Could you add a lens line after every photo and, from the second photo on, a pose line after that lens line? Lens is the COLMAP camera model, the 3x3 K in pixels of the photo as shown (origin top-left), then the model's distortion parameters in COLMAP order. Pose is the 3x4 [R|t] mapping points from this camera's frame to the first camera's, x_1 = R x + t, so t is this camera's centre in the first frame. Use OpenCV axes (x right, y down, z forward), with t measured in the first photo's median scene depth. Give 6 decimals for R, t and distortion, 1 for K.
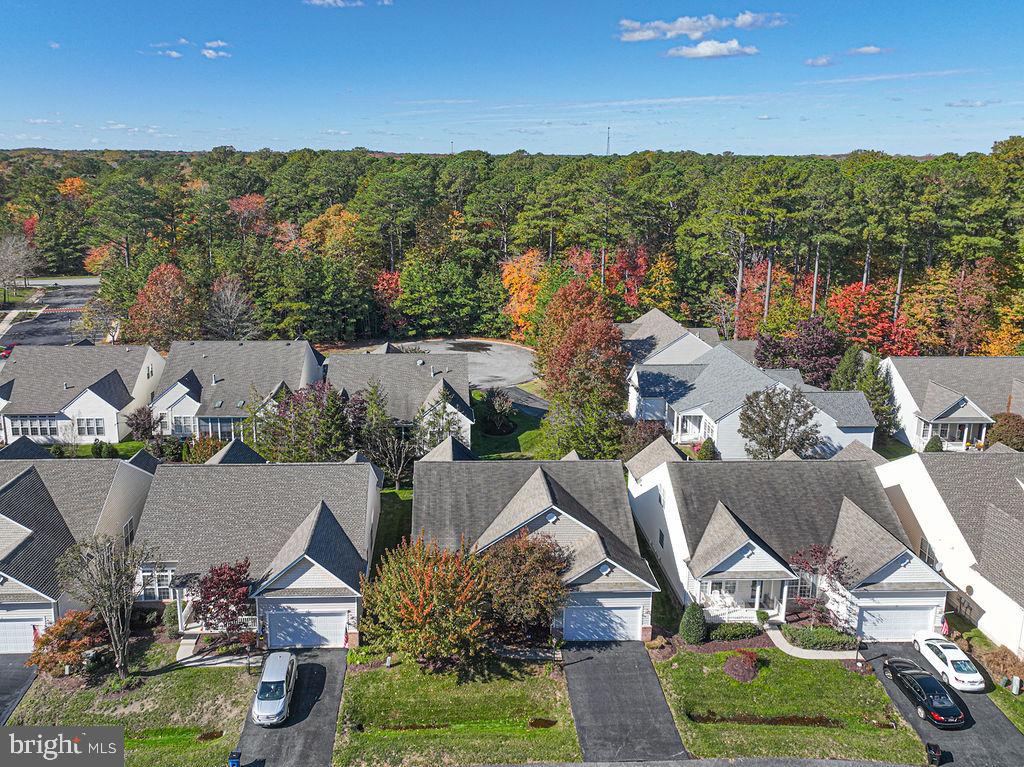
lens RADIAL K [[740.6, 0, 495.7], [0, 740.6, 319.5], [0, 0, 1]] dist [-0.005423, 0.001668]
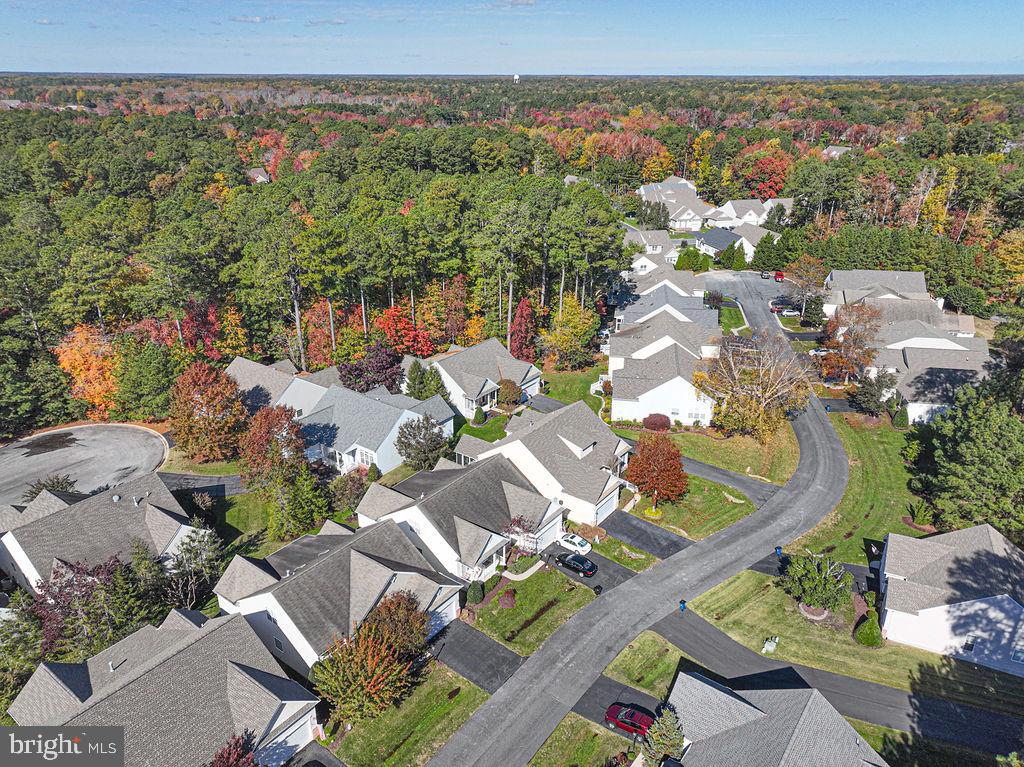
lens RADIAL K [[728.7, 0, 512.0], [0, 728.7, 383.5], [0, 0, 1]] dist [0.002344, 0.010889]
pose [[0.624580, -0.306023, 0.718505, -0.720169], [0.144199, 0.949398, 0.279015, -0.485290], [-0.767533, -0.070660, 0.637104, -0.081894]]
